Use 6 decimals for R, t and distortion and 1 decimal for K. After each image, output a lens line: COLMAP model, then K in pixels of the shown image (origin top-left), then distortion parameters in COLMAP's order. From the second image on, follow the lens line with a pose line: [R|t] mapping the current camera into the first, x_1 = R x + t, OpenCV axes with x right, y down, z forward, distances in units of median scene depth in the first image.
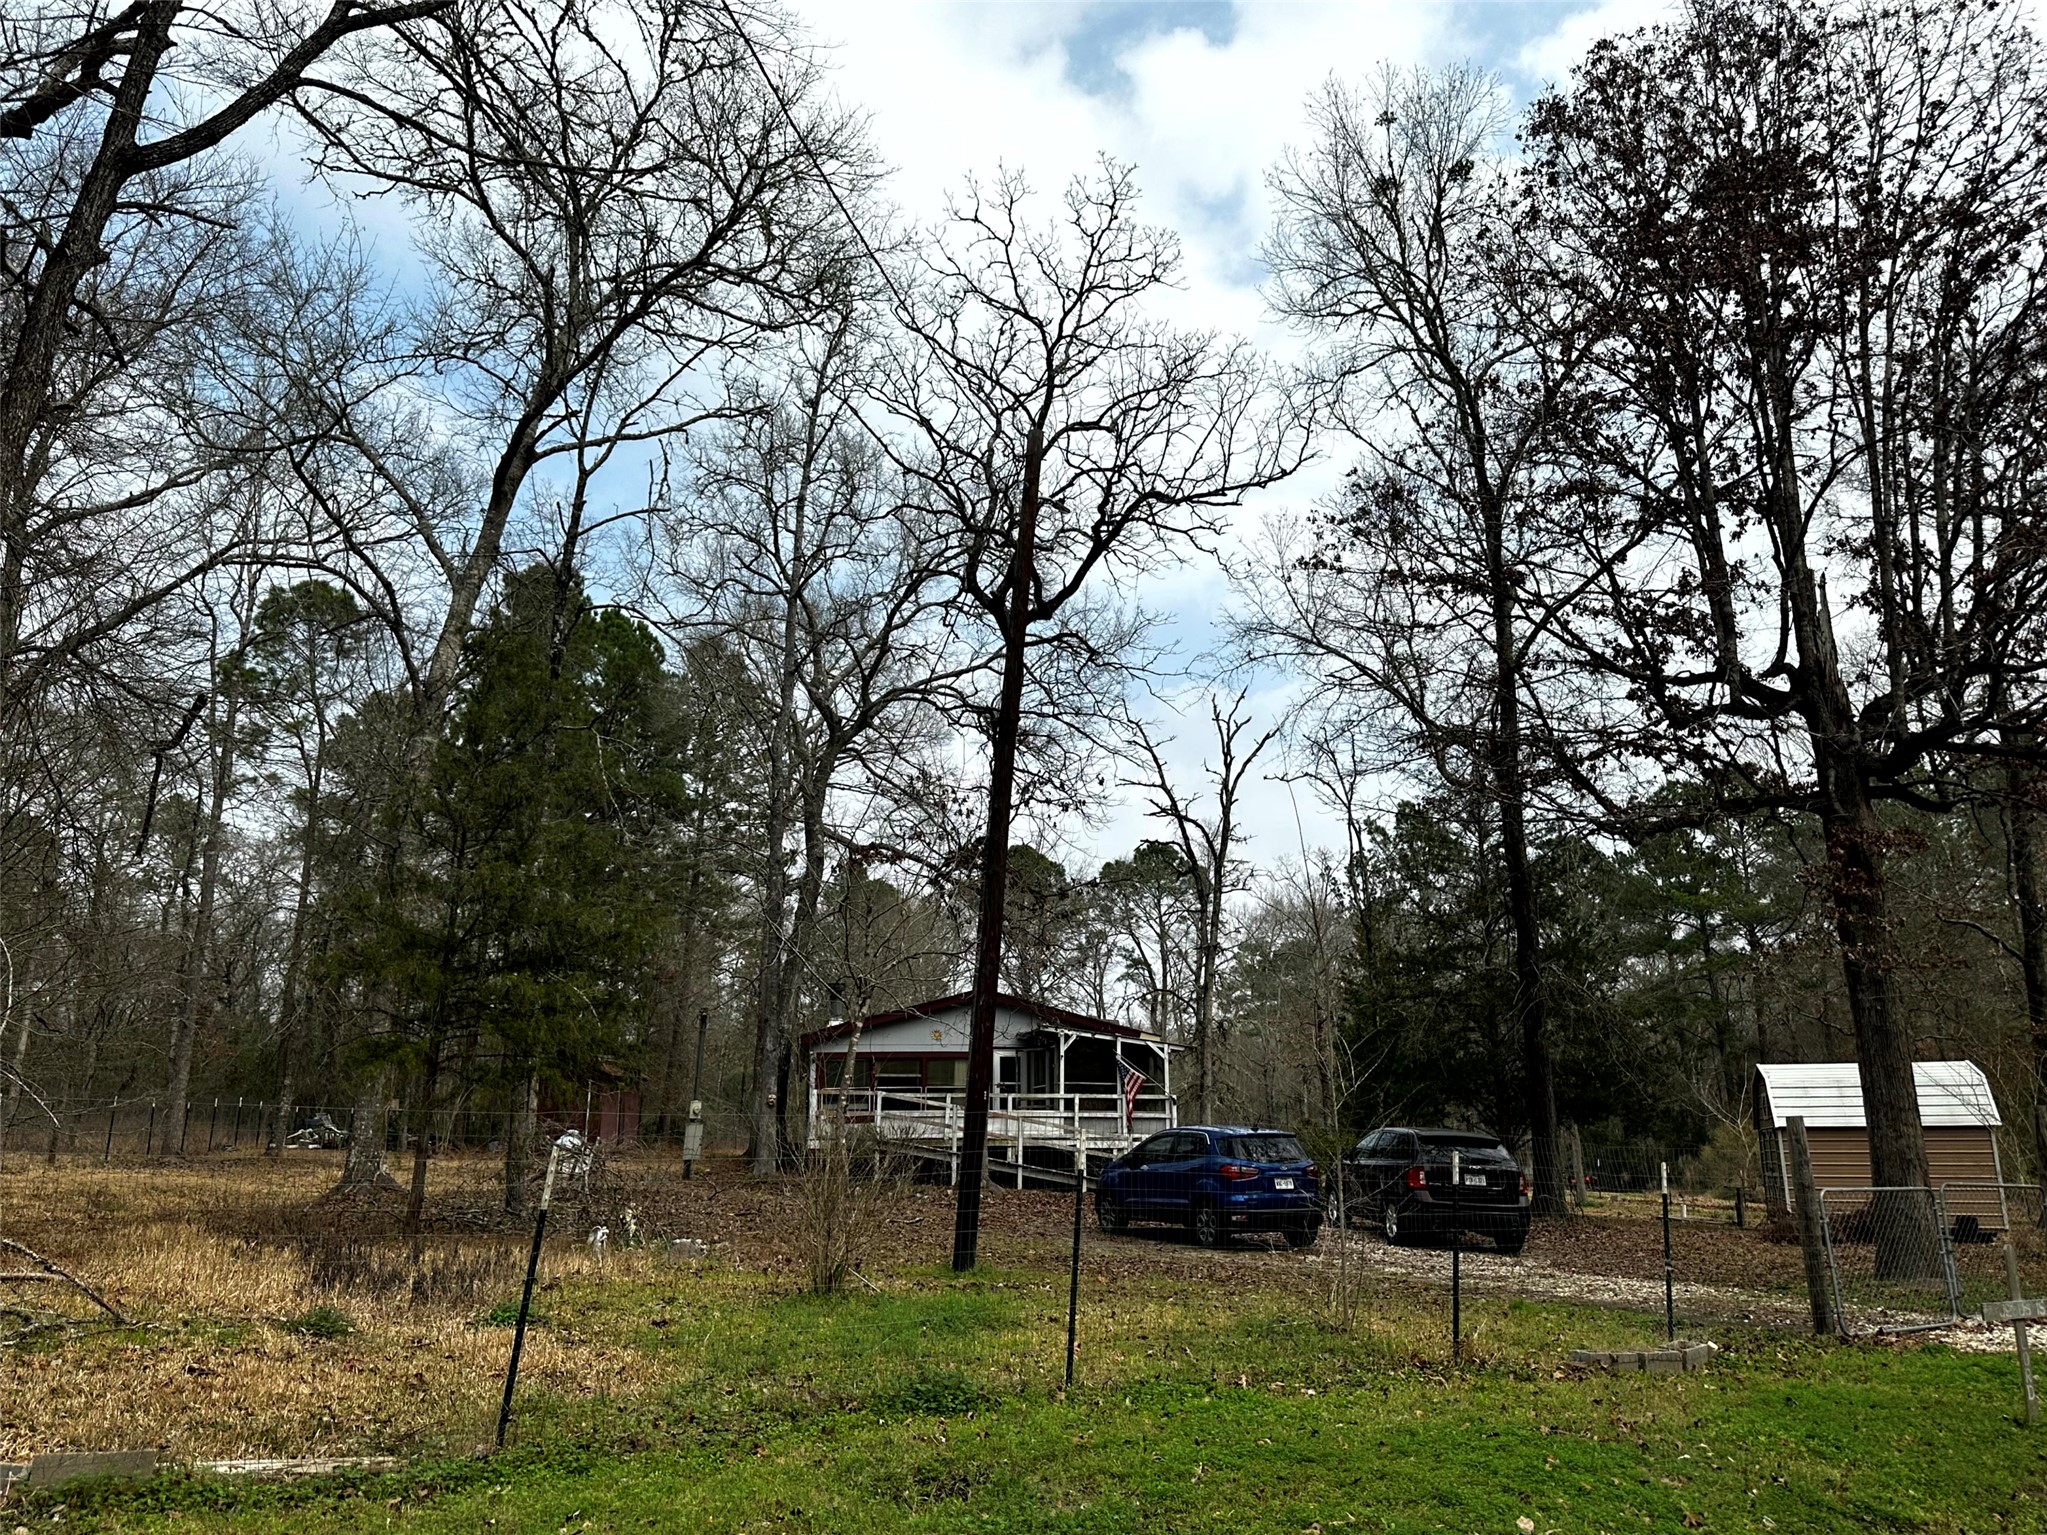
lens RADIAL K [[1501.5, 0, 1025.5], [0, 1501.5, 771.6], [0, 0, 1]] dist [0.001474, 0.000043]
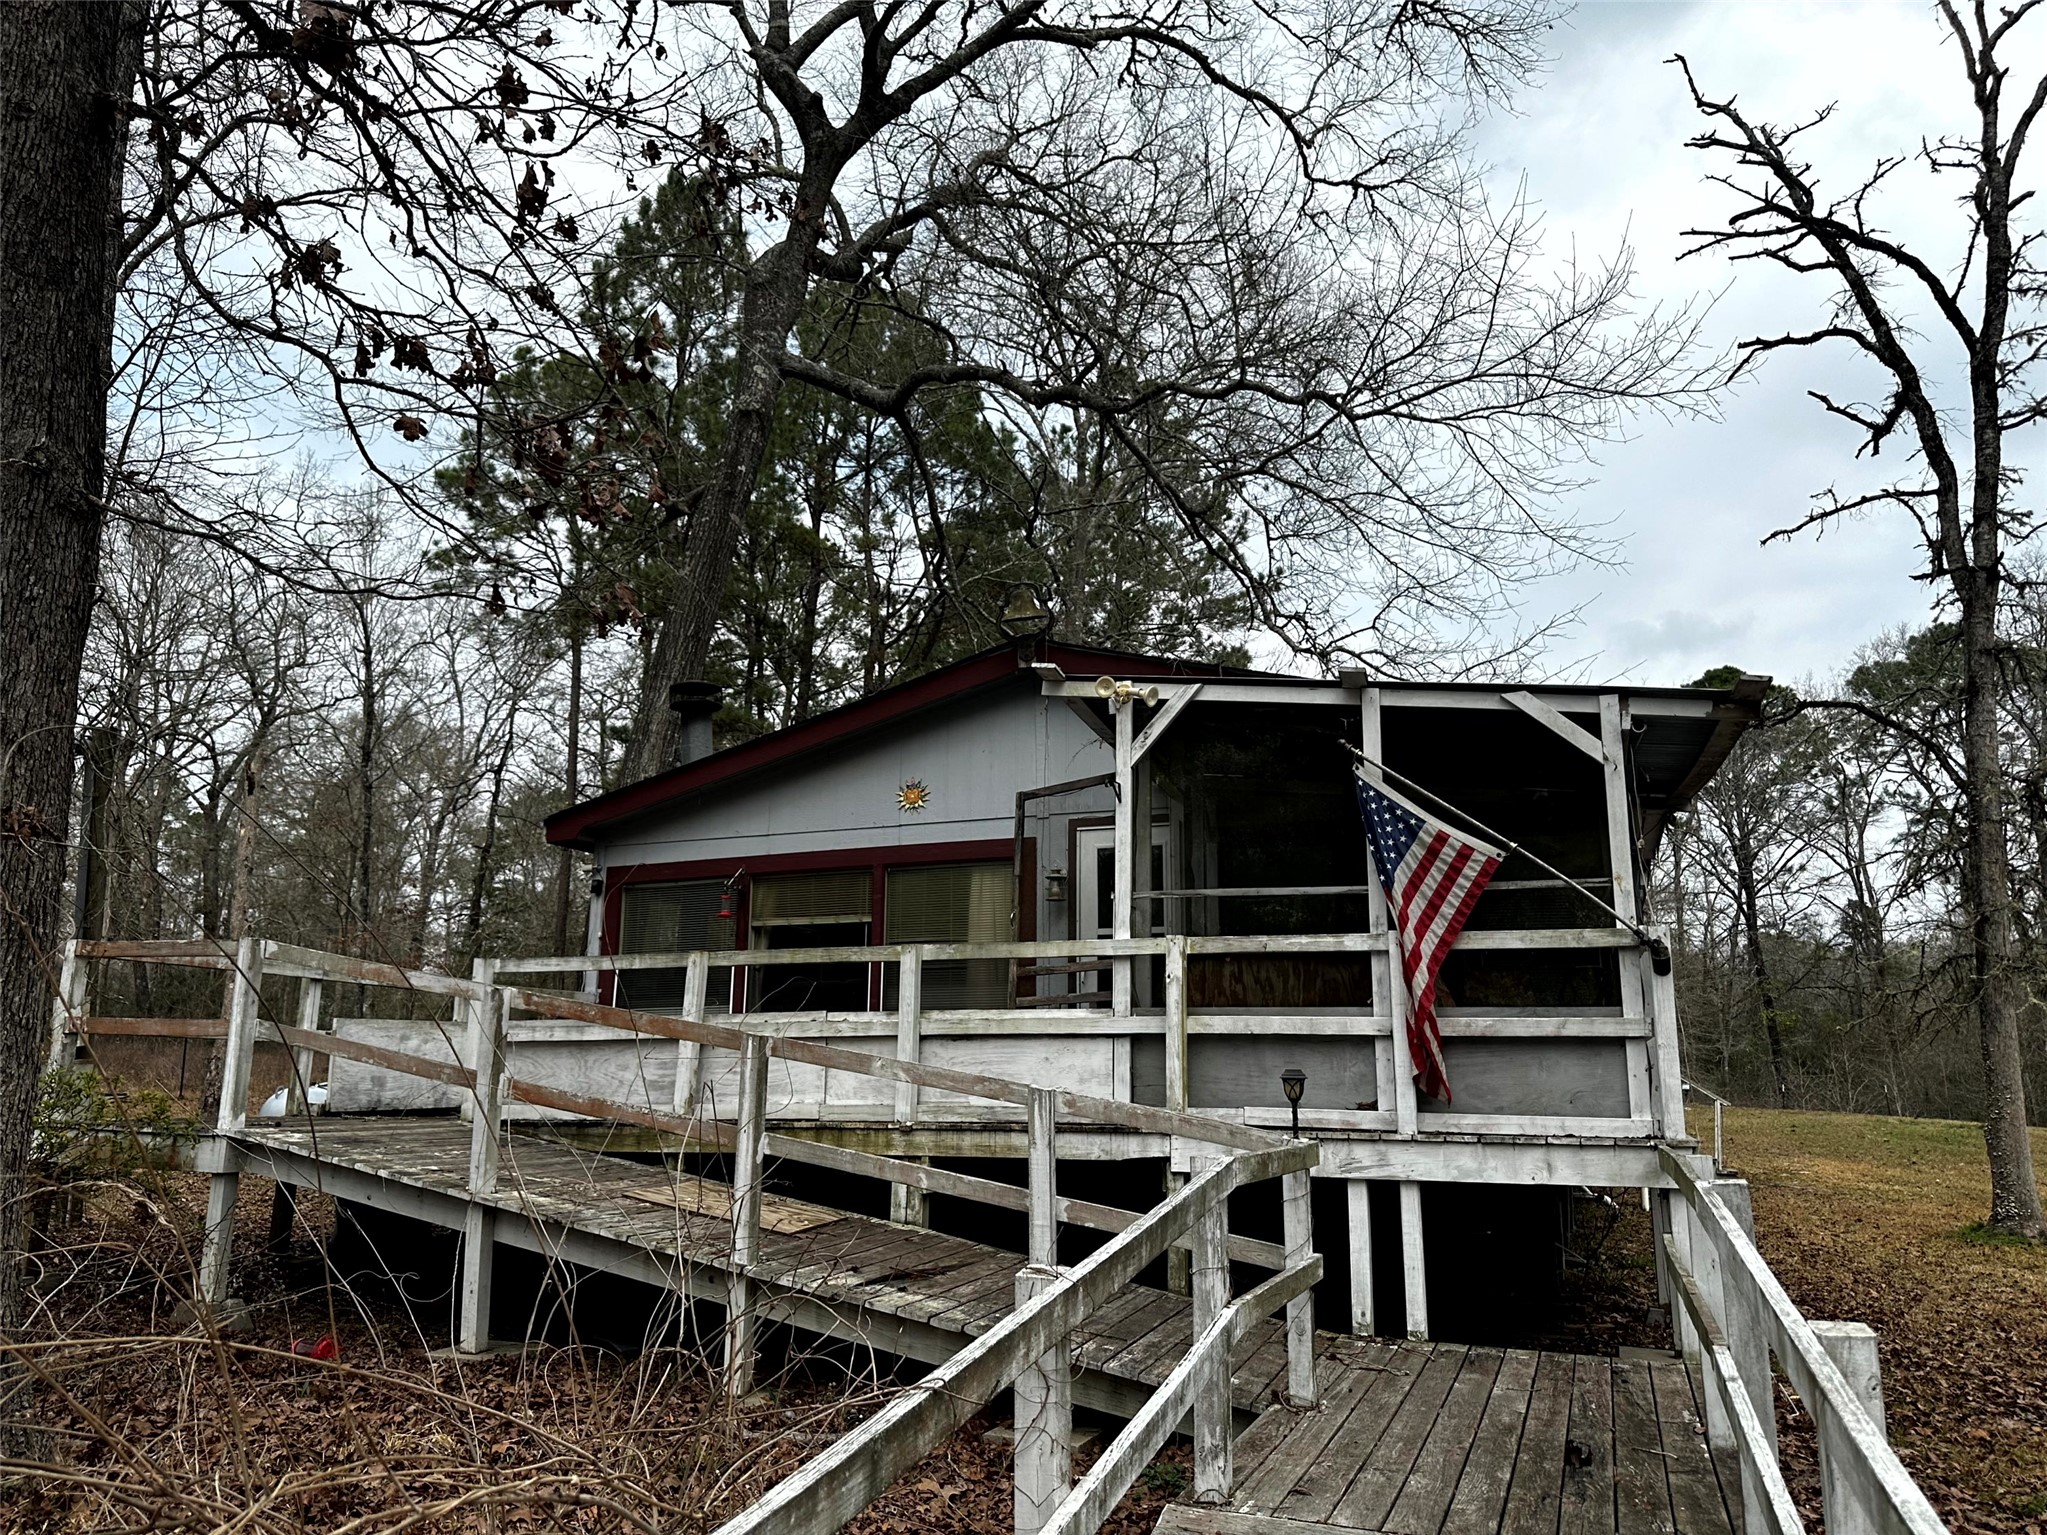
lens RADIAL K [[1447.8, 0, 1027.9], [0, 1447.8, 764.8], [0, 0, 1]] dist [0.052465, -0.030971]
pose [[0.869198, -0.104391, -0.483320, 0.123032], [0.114161, 0.993419, -0.009260, 0.185482], [0.481106, -0.047127, 0.875395, 0.784553]]
